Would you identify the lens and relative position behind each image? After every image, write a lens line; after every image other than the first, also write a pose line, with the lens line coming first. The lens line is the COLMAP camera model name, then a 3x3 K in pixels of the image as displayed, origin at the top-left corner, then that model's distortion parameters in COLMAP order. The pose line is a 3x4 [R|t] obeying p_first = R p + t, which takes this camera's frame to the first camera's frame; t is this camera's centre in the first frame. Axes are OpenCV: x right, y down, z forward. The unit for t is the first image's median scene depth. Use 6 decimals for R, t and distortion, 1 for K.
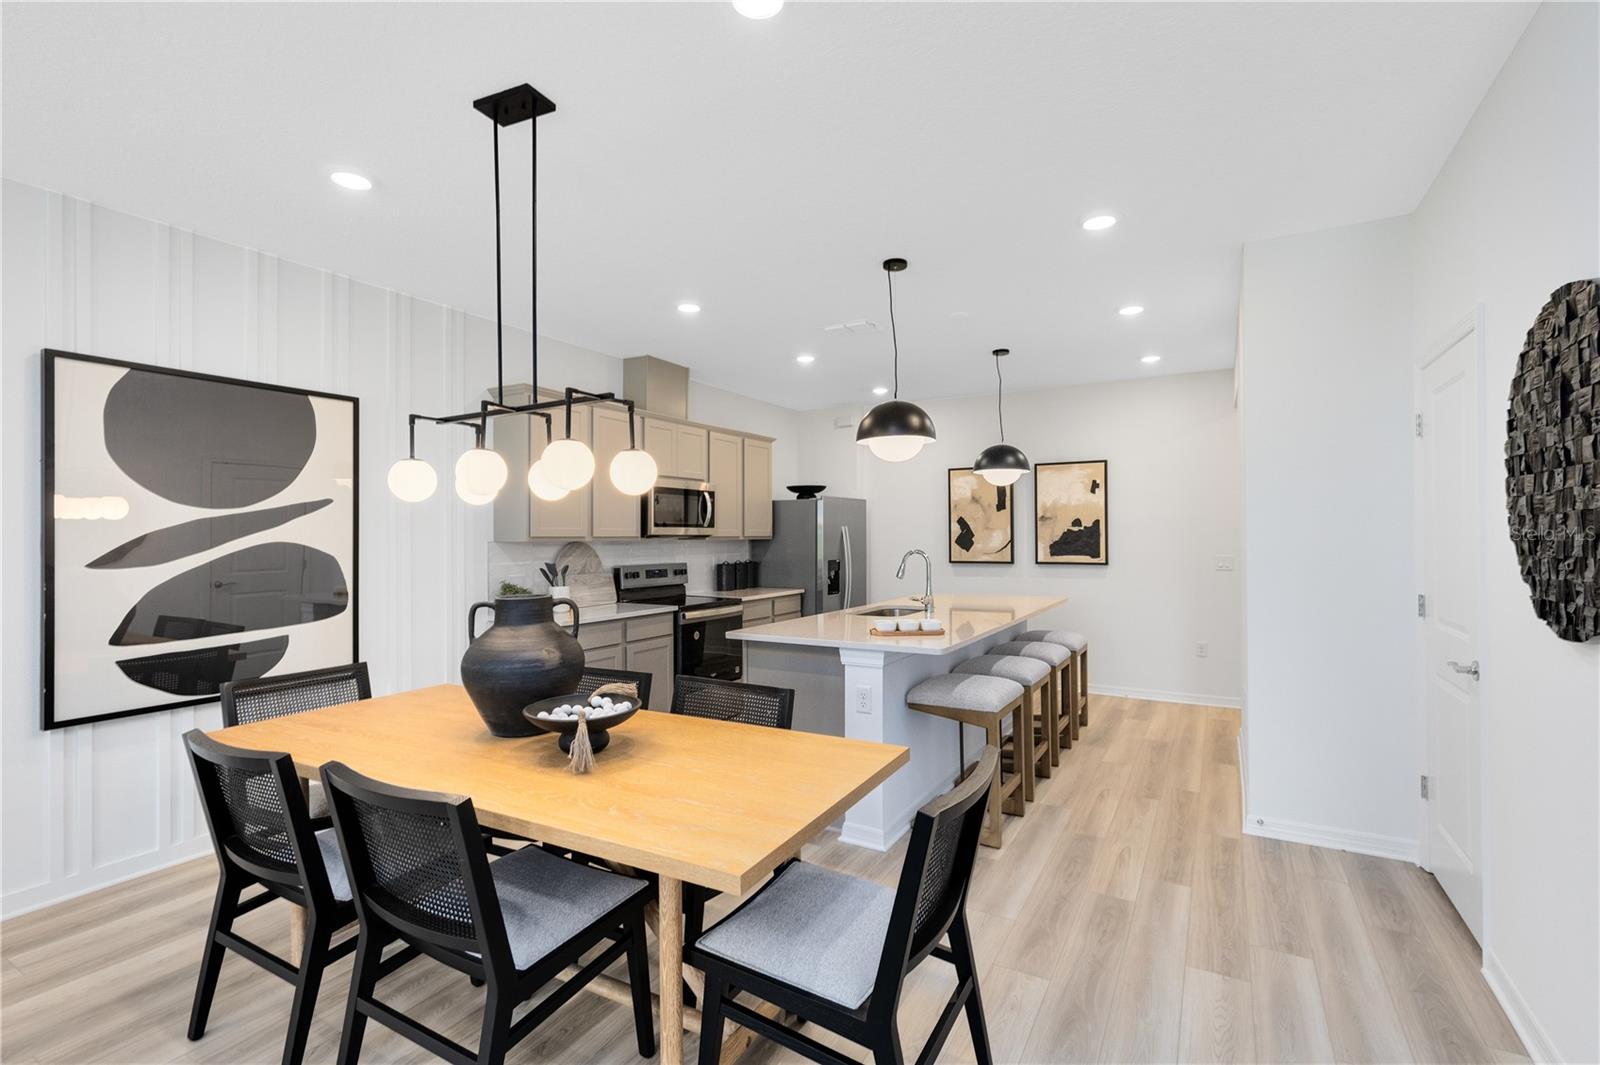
lens RADIAL K [[733.4, 0, 802.7], [0, 733.4, 525.5], [0, 0, 1]] dist [0.014196, -0.002743]
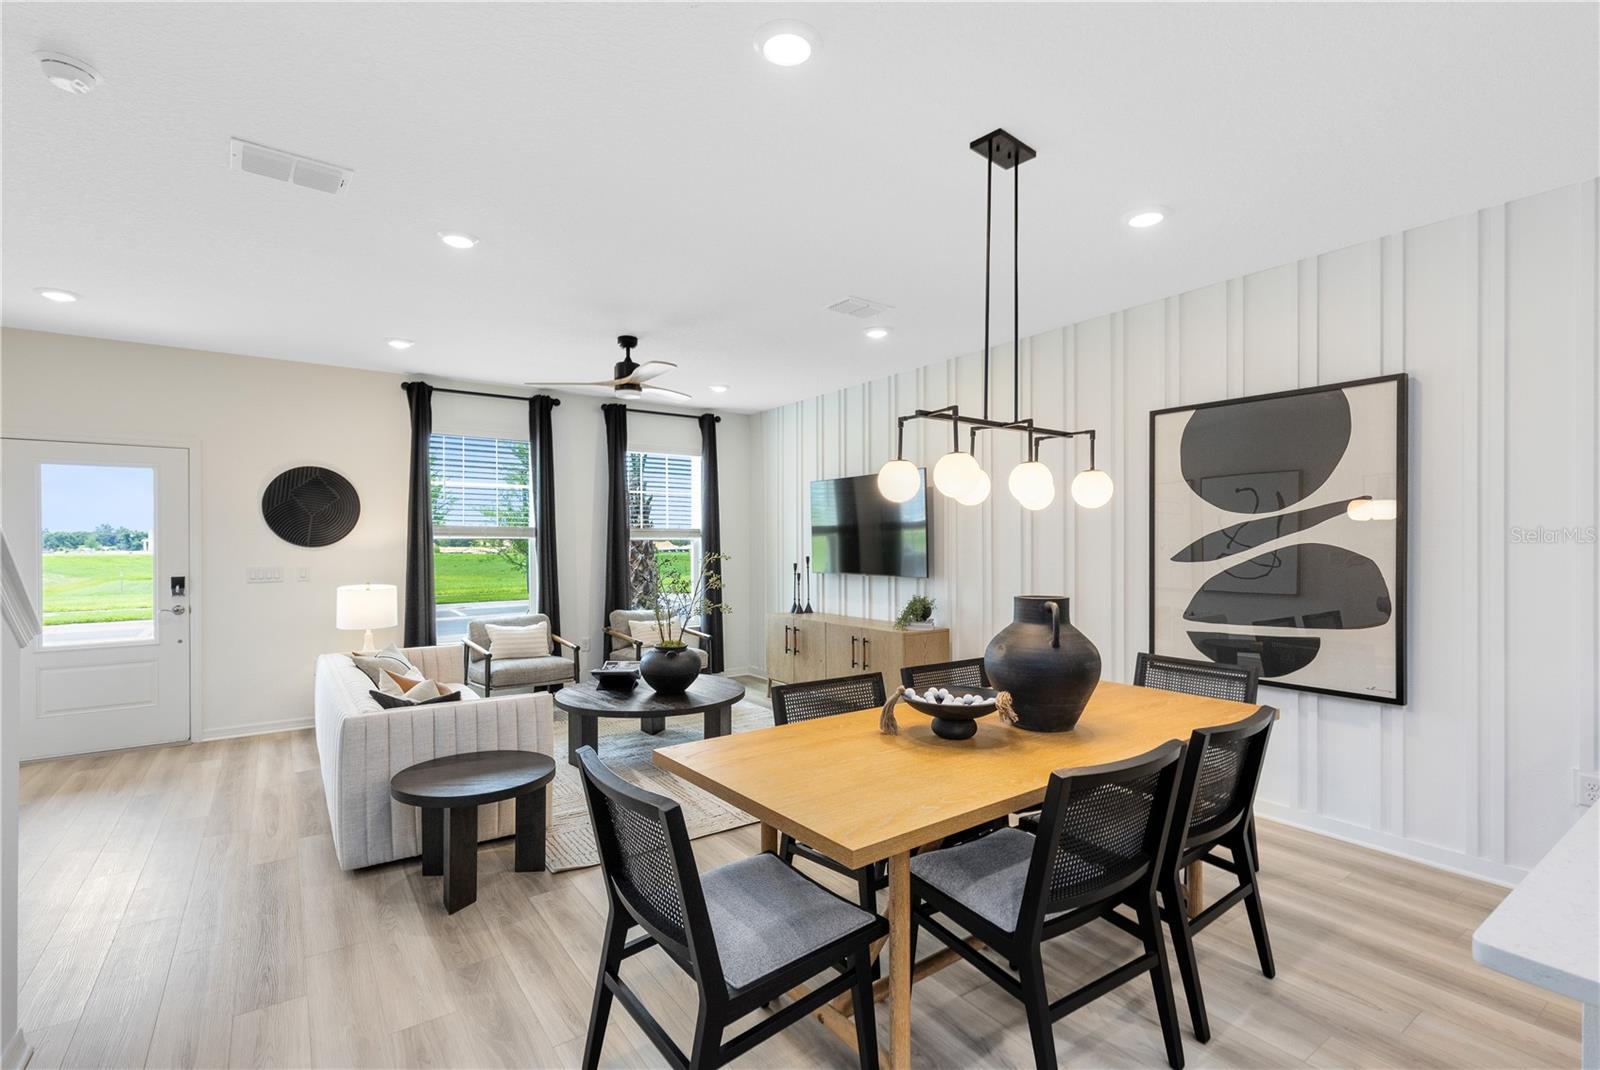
lens RADIAL K [[733.4, 0, 797.2], [0, 733.4, 539.0], [0, 0, 1]] dist [0.014196, -0.002743]
pose [[-0.422318, 0.003871, -0.906440, 0.309807], [0.016759, 0.999853, -0.003538, 0.005008], [0.906293, -0.016685, -0.422321, 0.493181]]
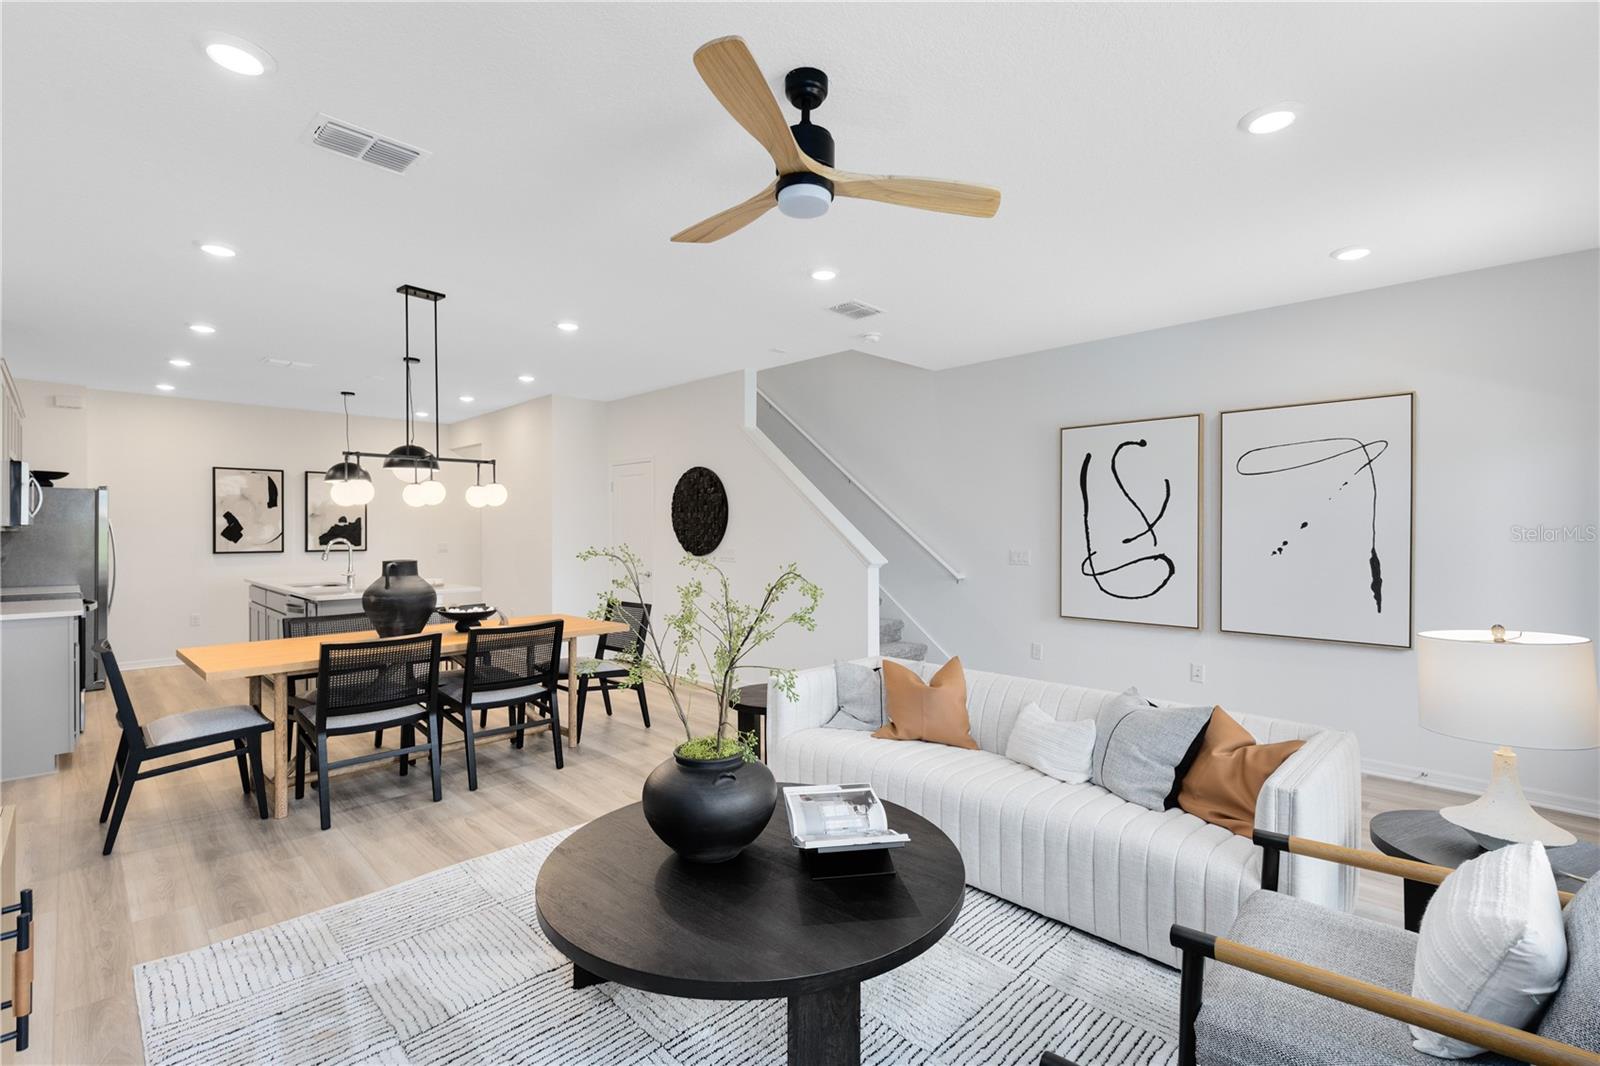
lens RADIAL K [[733.4, 0, 794.8], [0, 733.4, 533.3], [0, 0, 1]] dist [0.014196, -0.002743]
pose [[0.272238, 0.002655, 0.962226, -0.792833], [-0.016763, 0.999858, 0.001984, 0.005321], [-0.962084, -0.016670, 0.272243, -0.164836]]
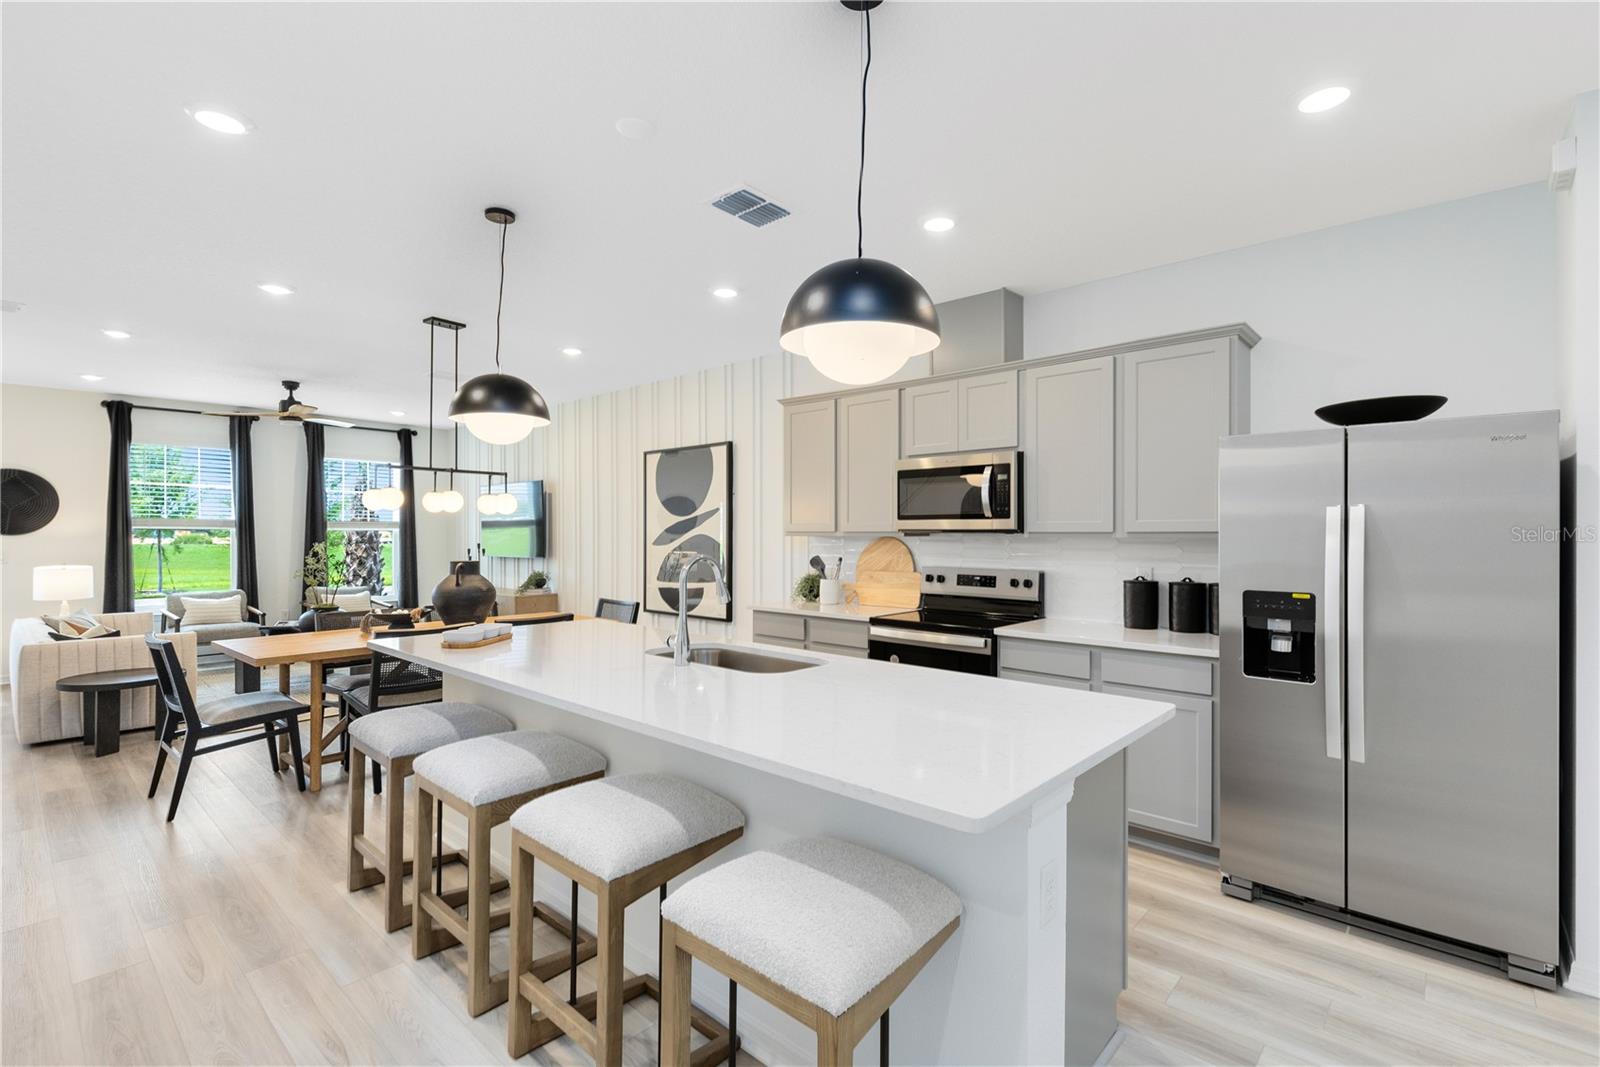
lens RADIAL K [[733.4, 0, 806.3], [0, 733.4, 531.4], [0, 0, 1]] dist [0.014196, -0.002743]
pose [[-0.215909, 0.001966, -0.976412, 0.592117], [0.012425, 0.999923, -0.000734, 0.013389], [0.976335, -0.012290, -0.215916, 1.017076]]
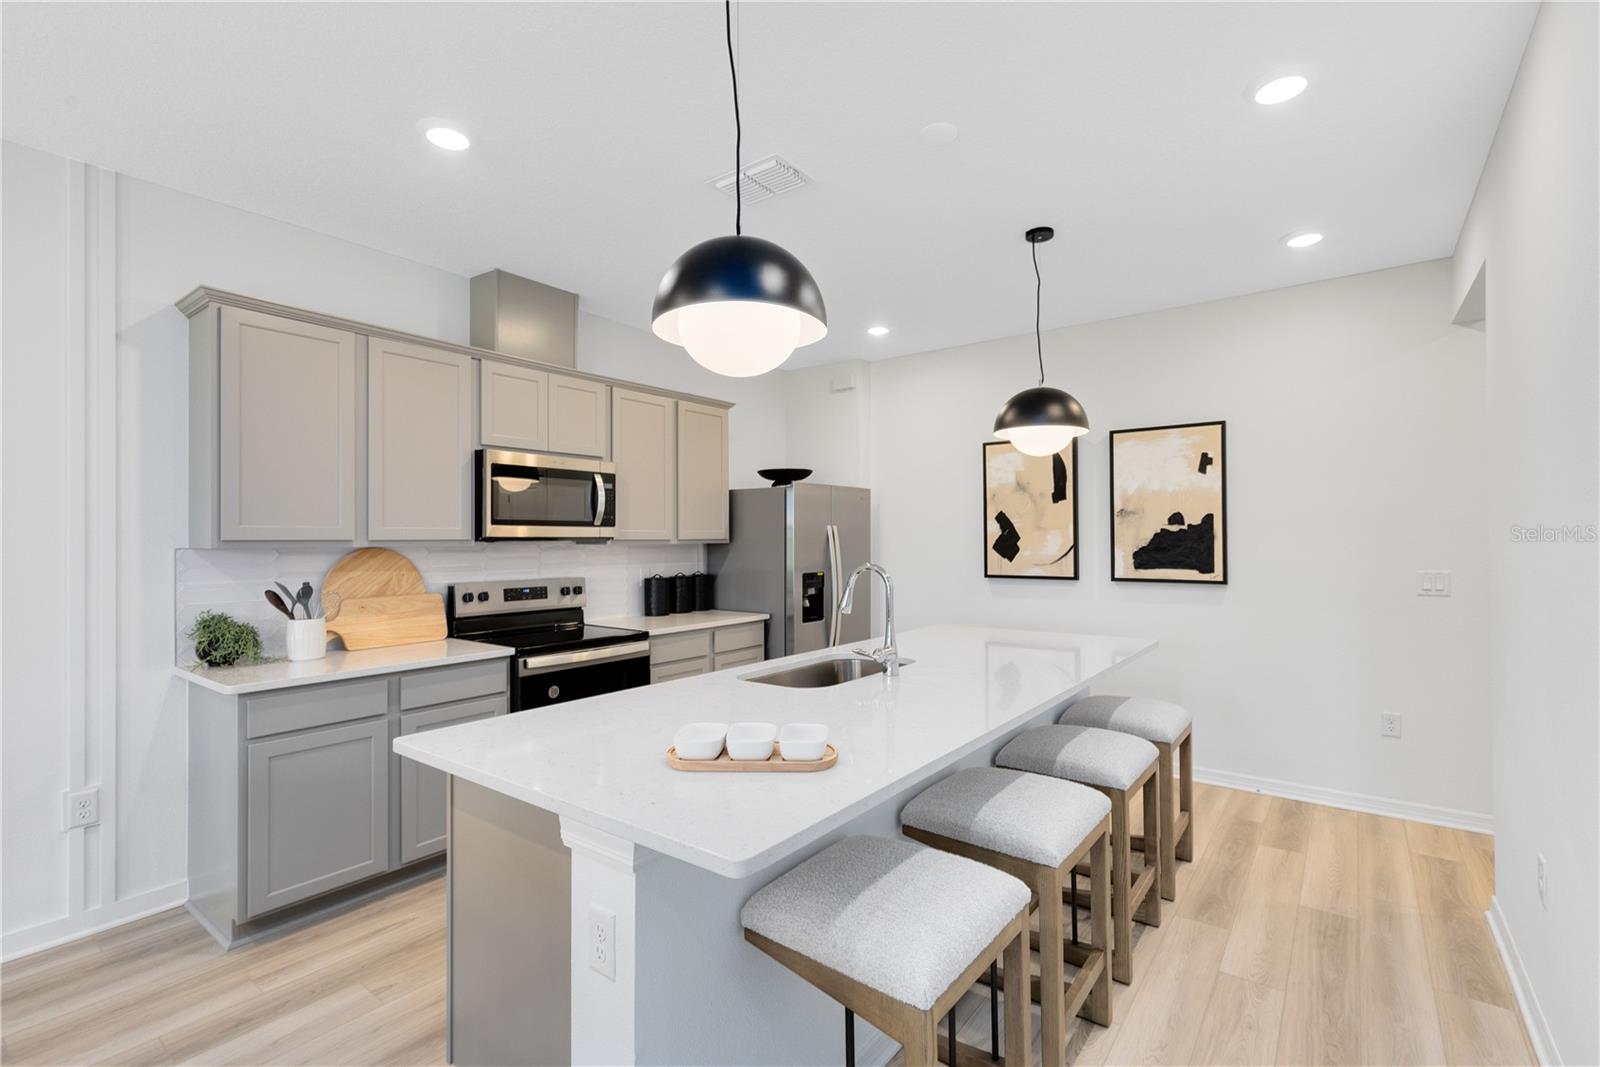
lens RADIAL K [[733.4, 0, 801.7], [0, 733.4, 531.0], [0, 0, 1]] dist [0.014196, -0.002743]
pose [[0.992348, -0.000723, -0.123469, 0.143930], [0.001165, 0.999993, 0.003505, 0.005112], [0.123466, -0.003622, 0.992342, 0.360662]]
